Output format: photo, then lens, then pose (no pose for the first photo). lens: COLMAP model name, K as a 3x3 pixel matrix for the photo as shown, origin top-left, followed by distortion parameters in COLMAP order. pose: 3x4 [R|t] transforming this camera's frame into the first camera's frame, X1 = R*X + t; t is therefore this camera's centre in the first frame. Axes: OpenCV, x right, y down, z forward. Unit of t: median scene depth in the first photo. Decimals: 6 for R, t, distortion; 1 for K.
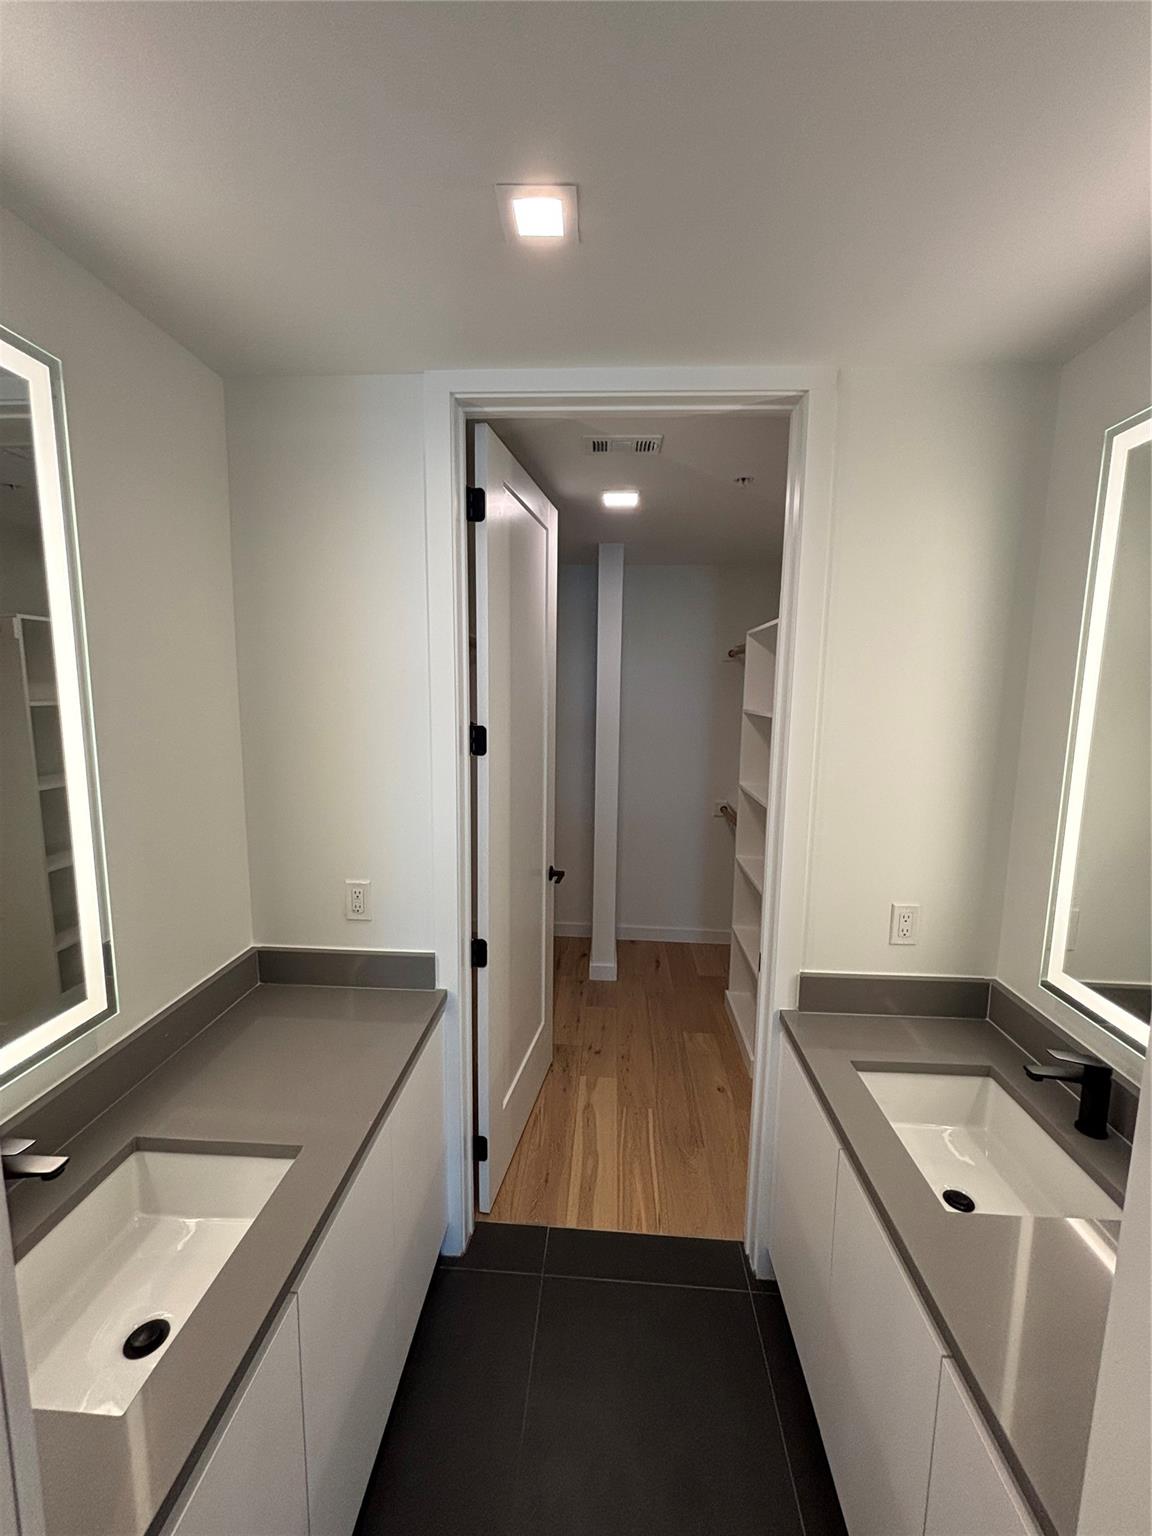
lens RADIAL K [[620.3, 0, 576.0], [0, 620.3, 768.0], [0, 0, 1]] dist [0.001236, 0.000068]
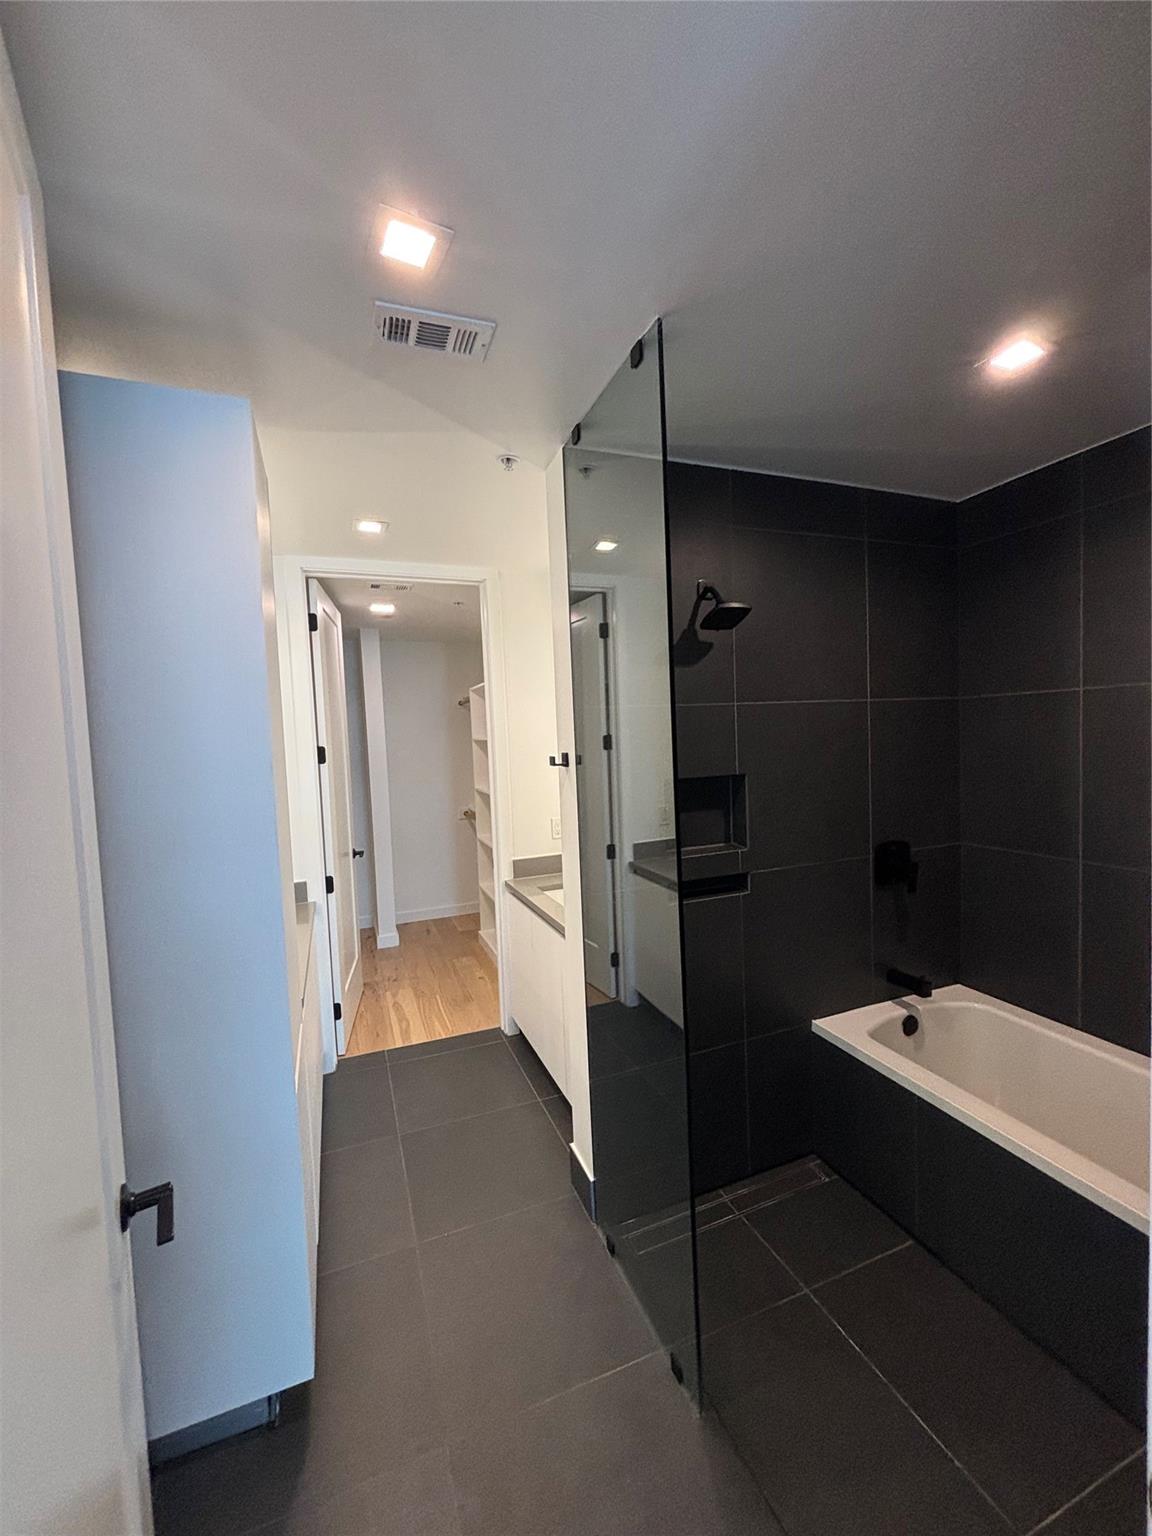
lens RADIAL K [[620.3, 0, 576.0], [0, 620.3, 768.0], [0, 0, 1]] dist [0.001236, 0.000068]
pose [[0.909196, -0.071555, 0.410175, -0.151546], [0.106751, 0.992254, -0.063526, 0.118774], [-0.402452, 0.101544, 0.909792, -0.571035]]
